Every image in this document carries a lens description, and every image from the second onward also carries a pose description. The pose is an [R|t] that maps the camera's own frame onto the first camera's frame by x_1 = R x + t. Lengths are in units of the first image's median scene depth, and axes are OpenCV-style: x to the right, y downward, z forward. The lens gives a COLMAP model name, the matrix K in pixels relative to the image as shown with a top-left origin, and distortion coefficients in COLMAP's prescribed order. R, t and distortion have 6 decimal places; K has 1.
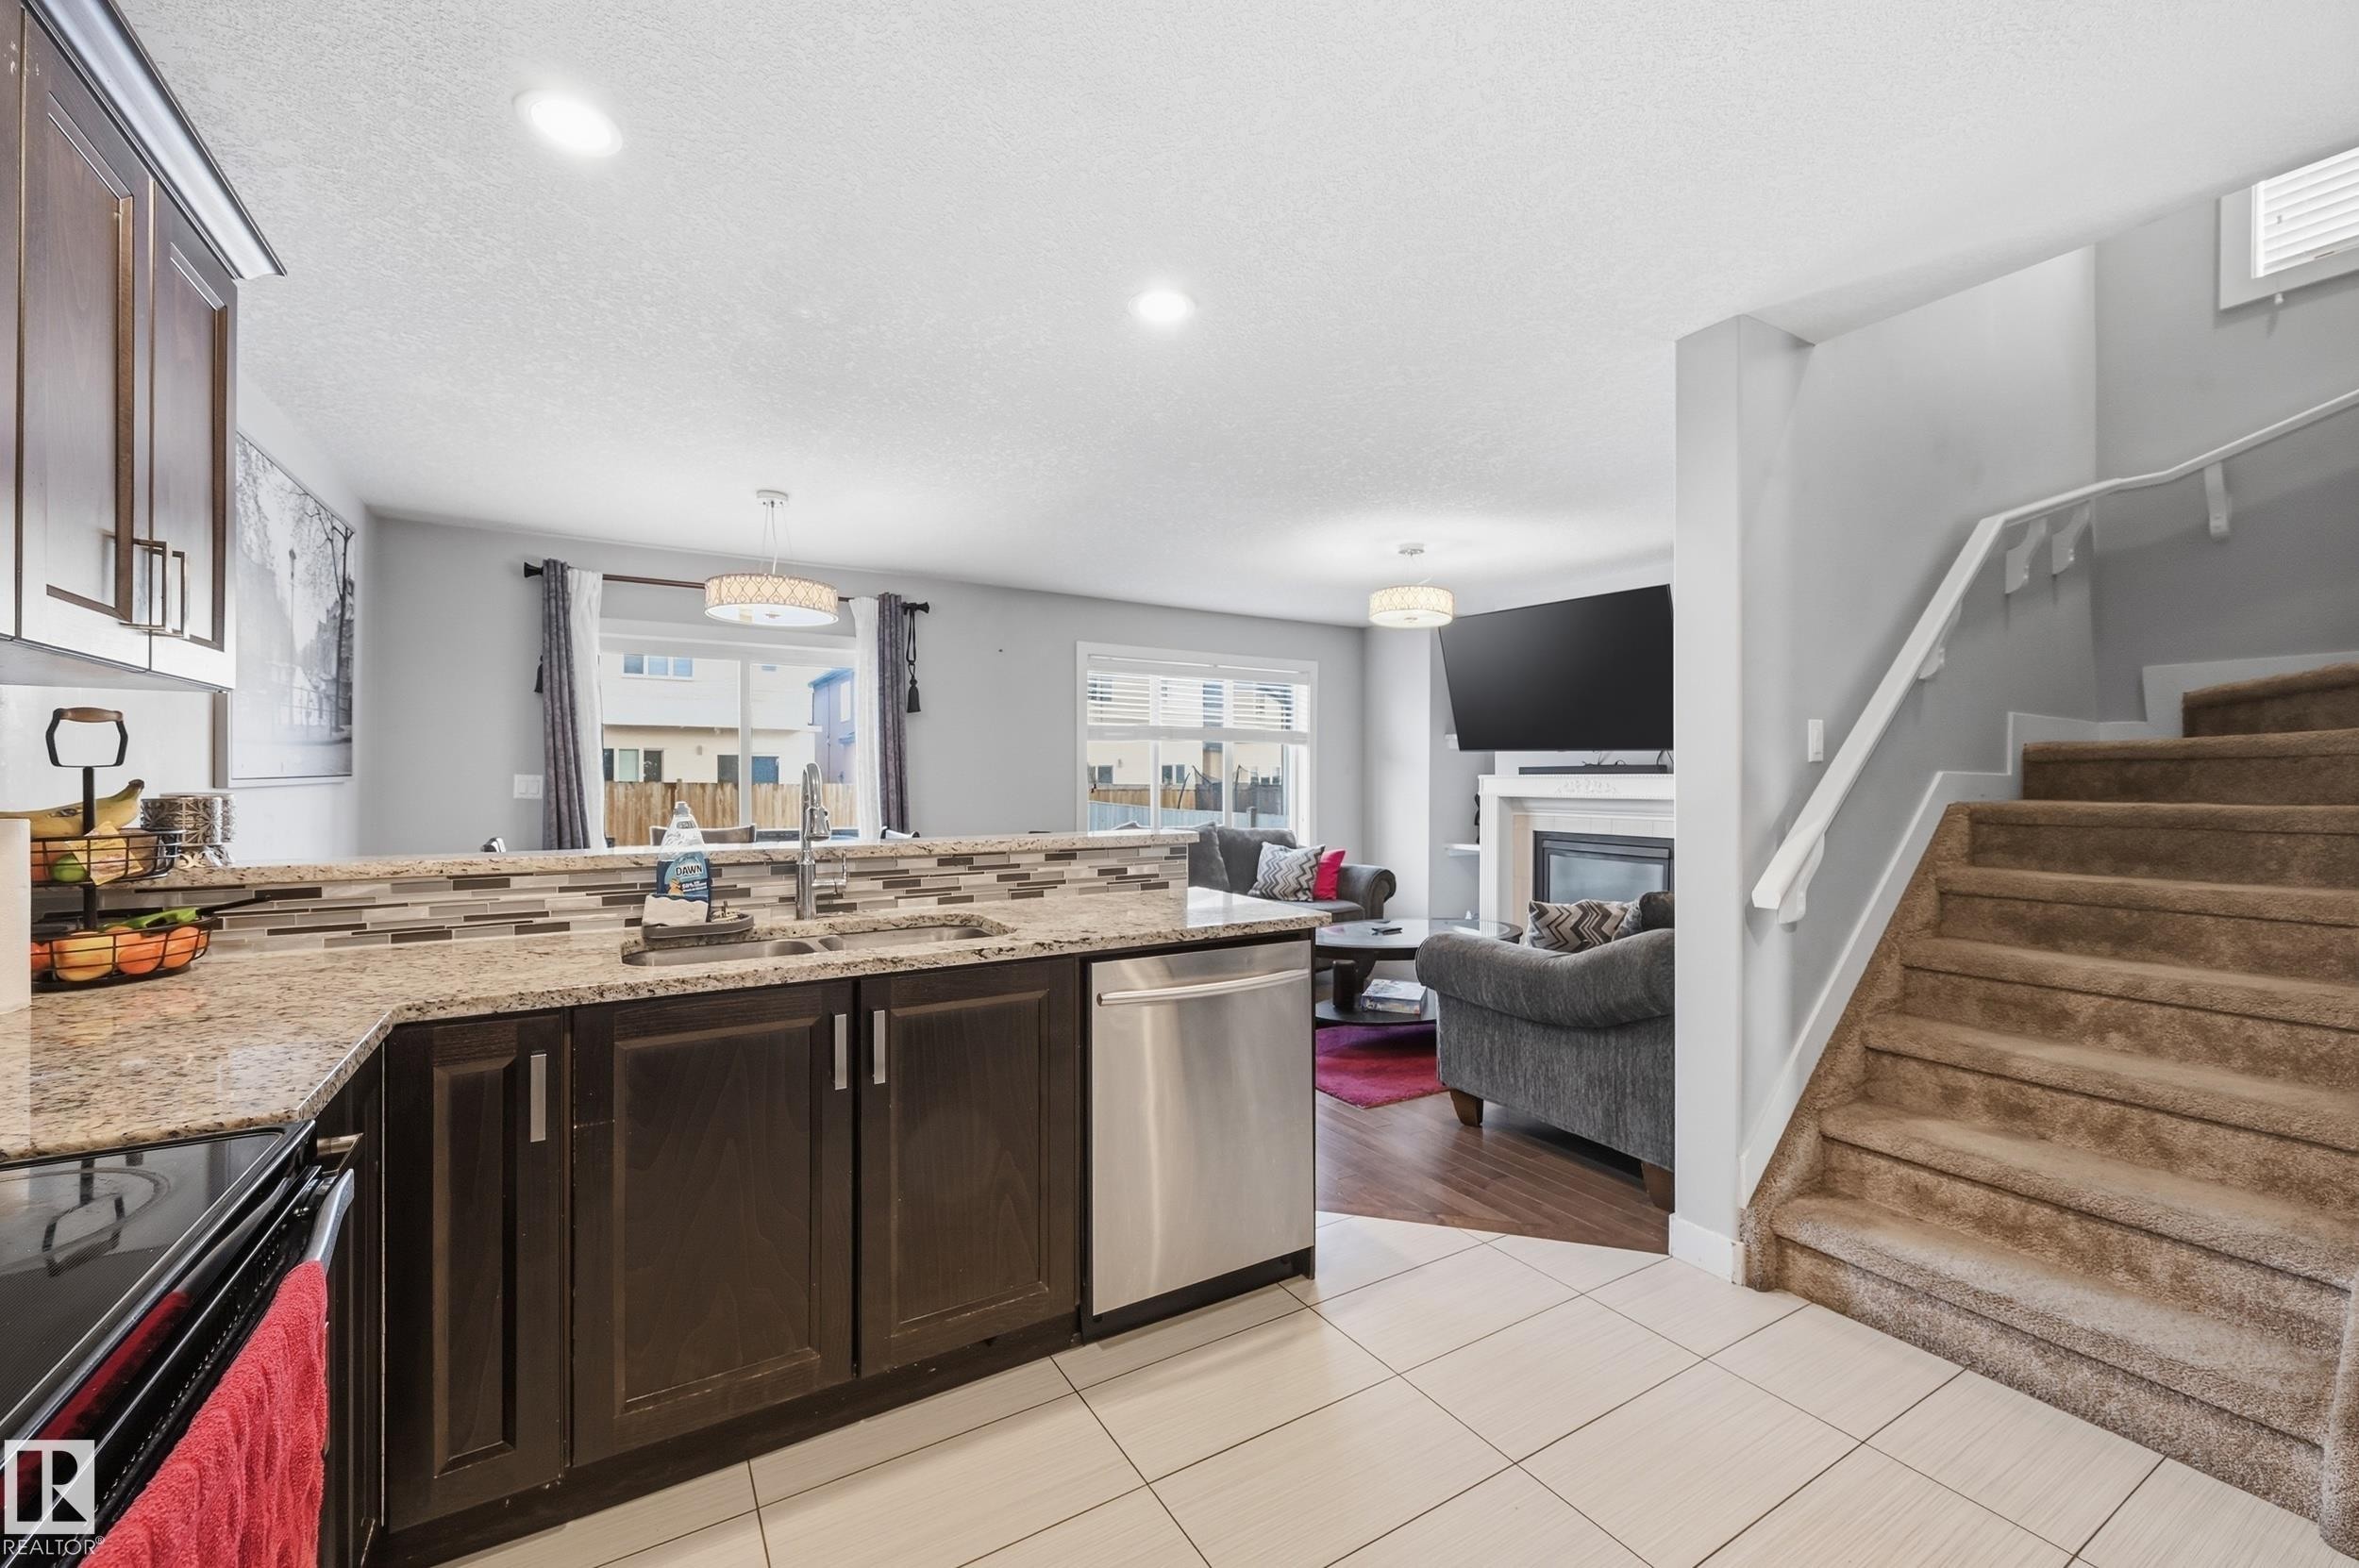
lens RADIAL K [[947.0, 0, 1173.6], [0, 947.0, 778.7], [0, 0, 1]] dist [0.001905, 0.000139]
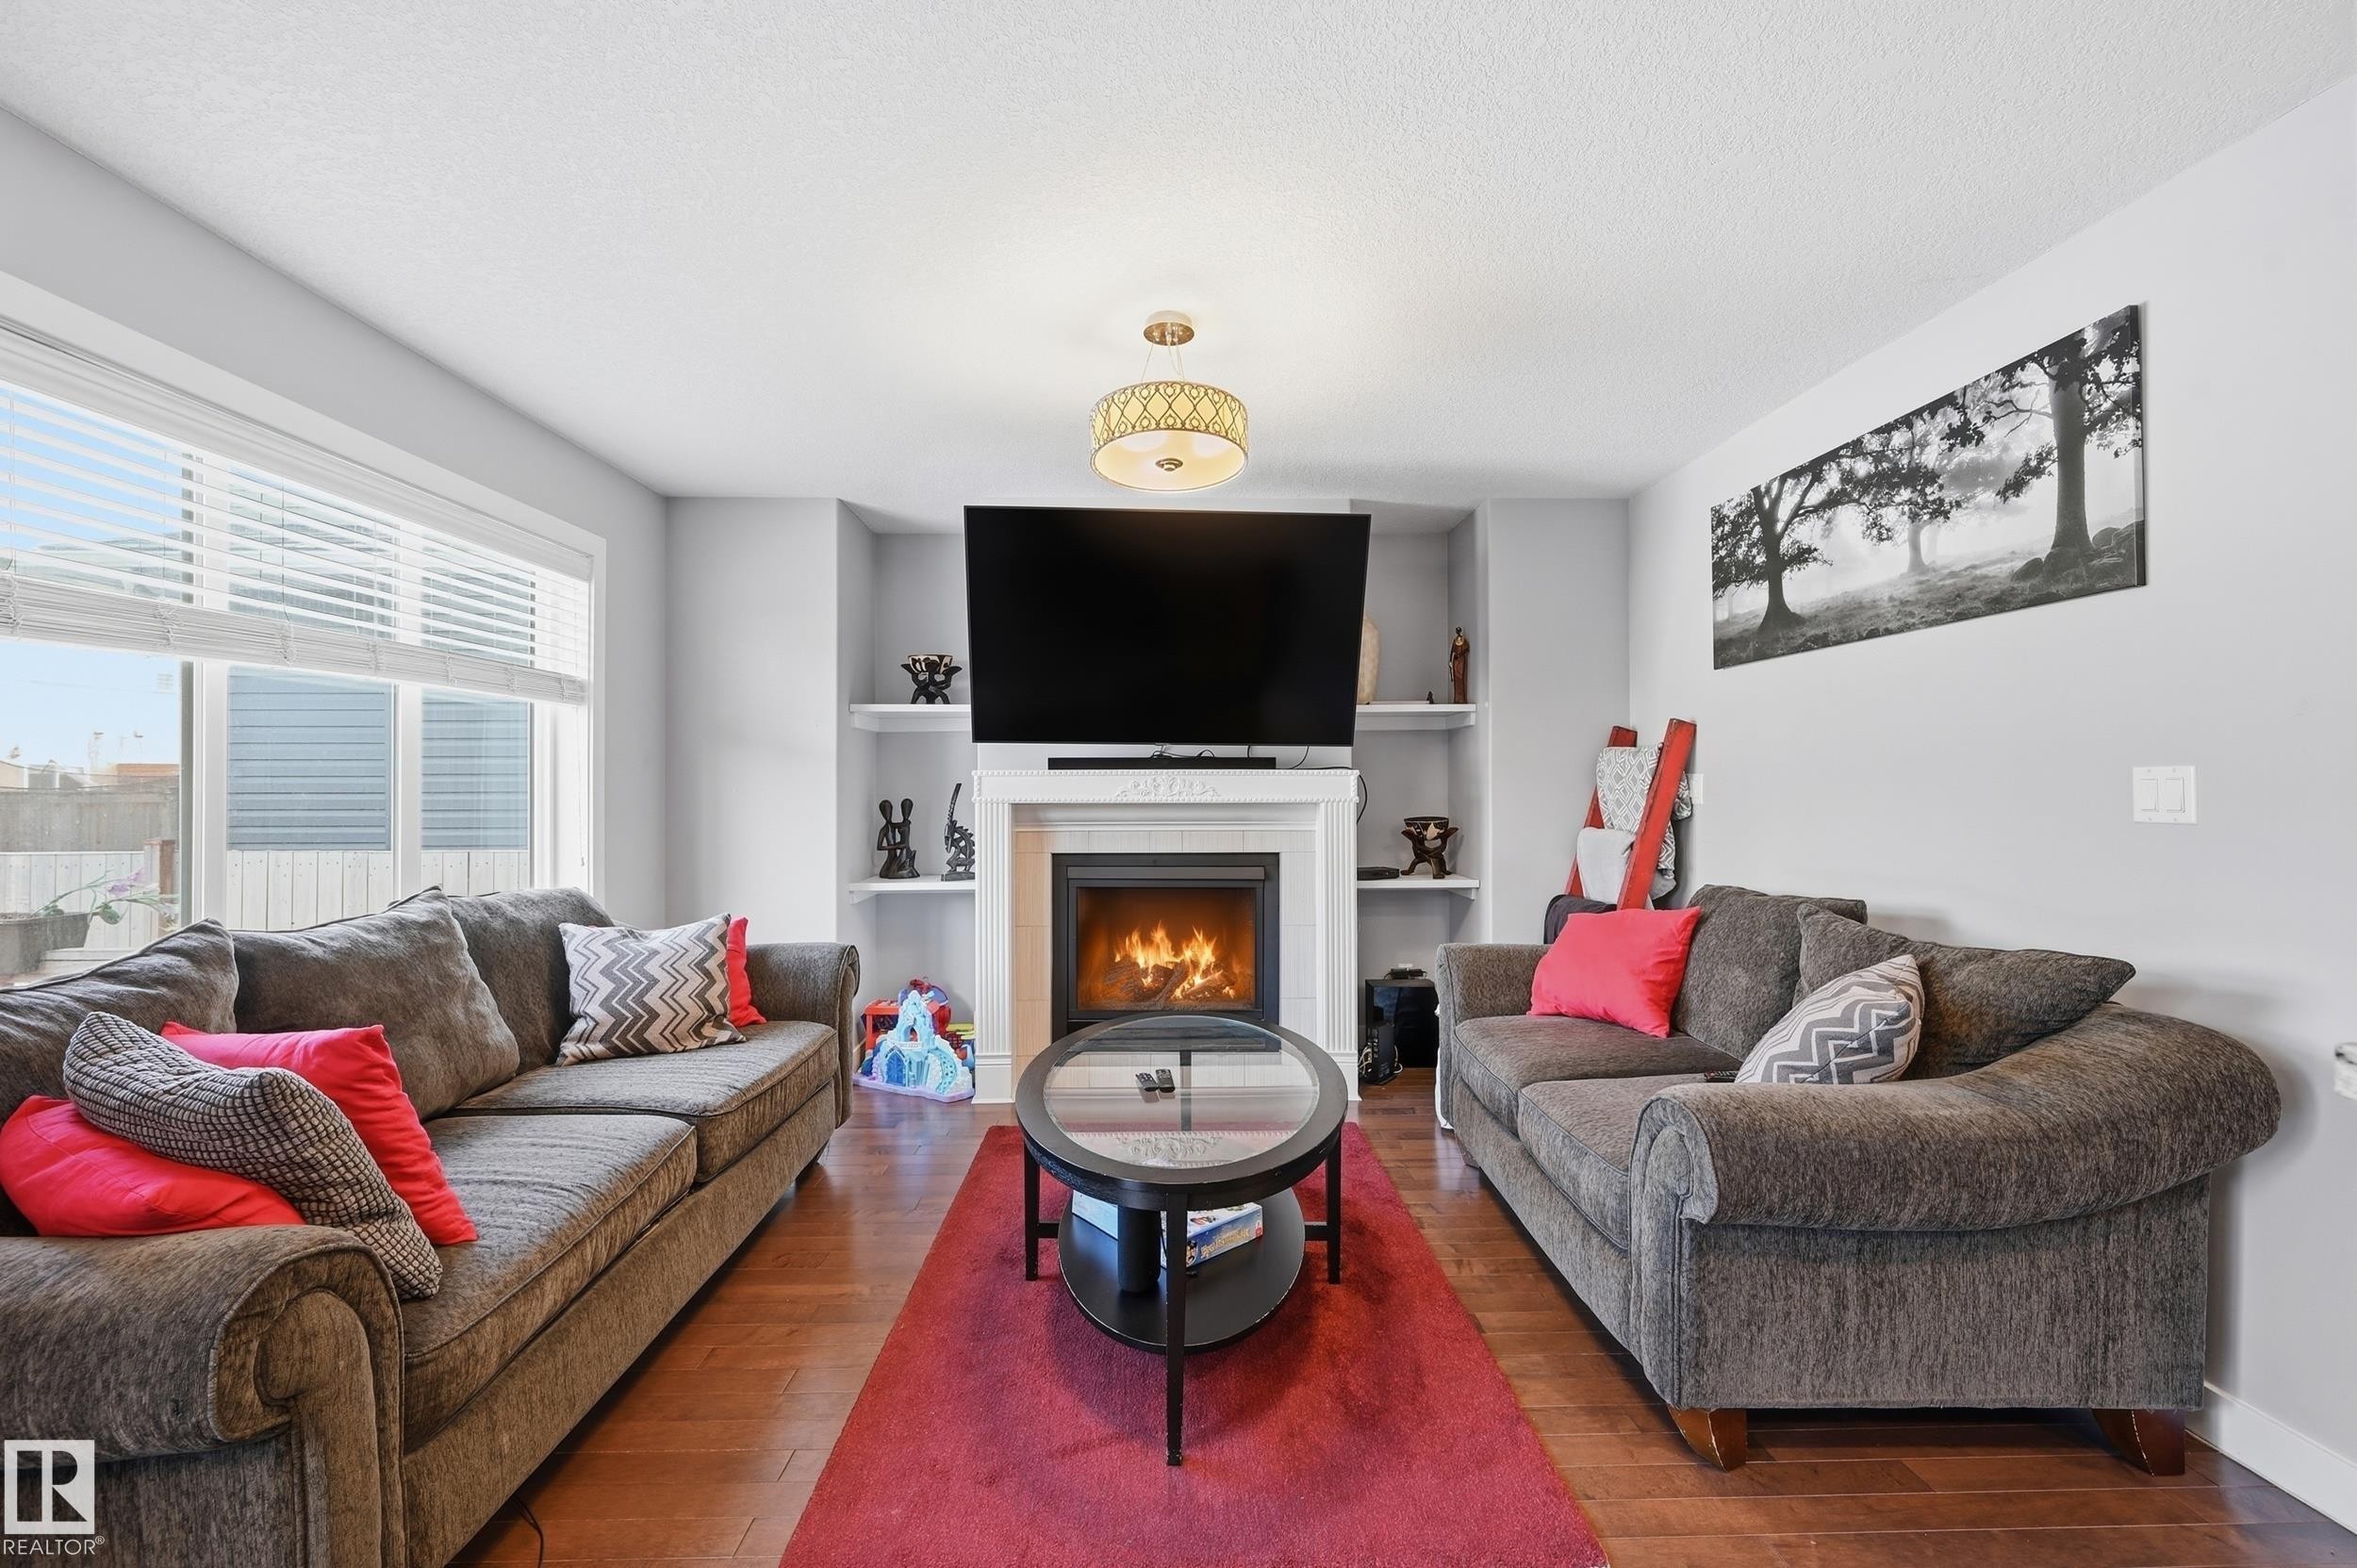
lens RADIAL K [[946.3, 0, 1175.3], [0, 946.3, 776.1], [0, 0, 1]] dist [0.001905, 0.000139]
pose [[0.487769, 0.001402, 0.872972, -0.176418], [0.001180, 0.999997, -0.002265, 0.002057], [-0.872972, 0.002134, 0.487766, 0.667889]]
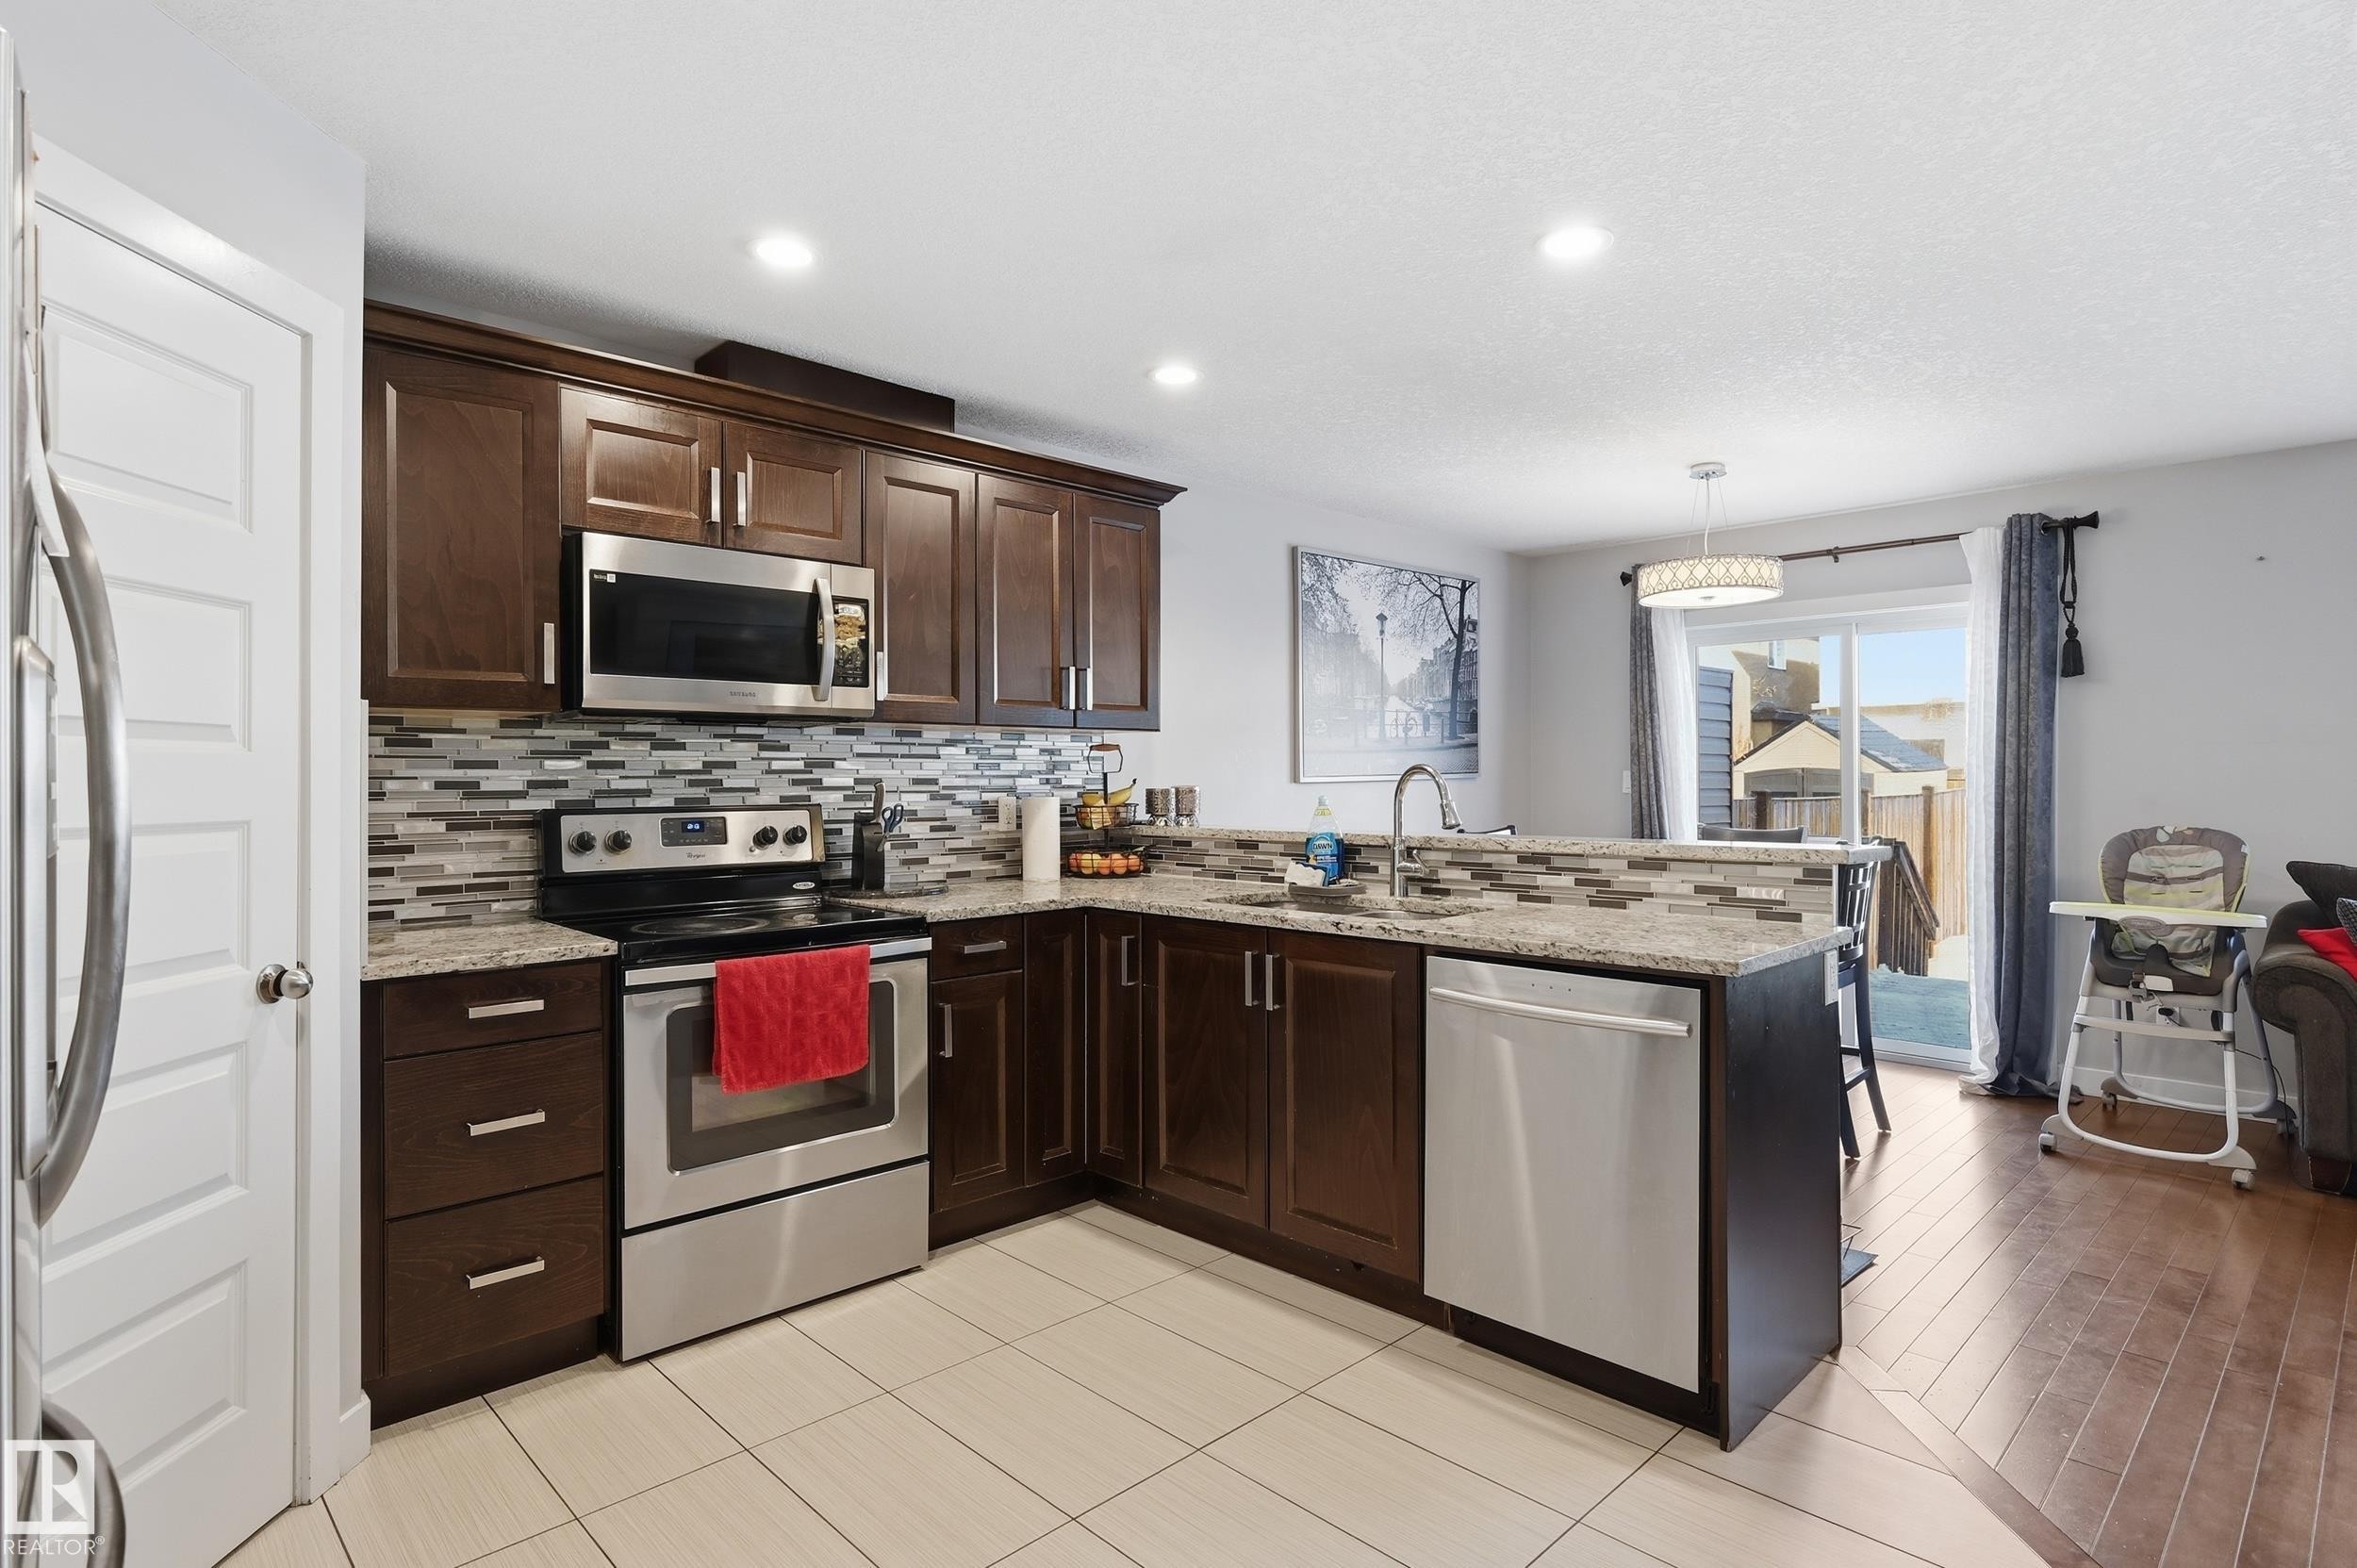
lens RADIAL K [[1202.1, 0, 1181.5], [0, 1202.1, 780.4], [0, 0, 1]] dist [0.004323, -0.000448]
pose [[0.240133, 0.001596, -0.970739, 0.434305], [0.005828, 0.999978, 0.003085, -0.000773], [0.970722, -0.006398, 0.240119, 0.164817]]
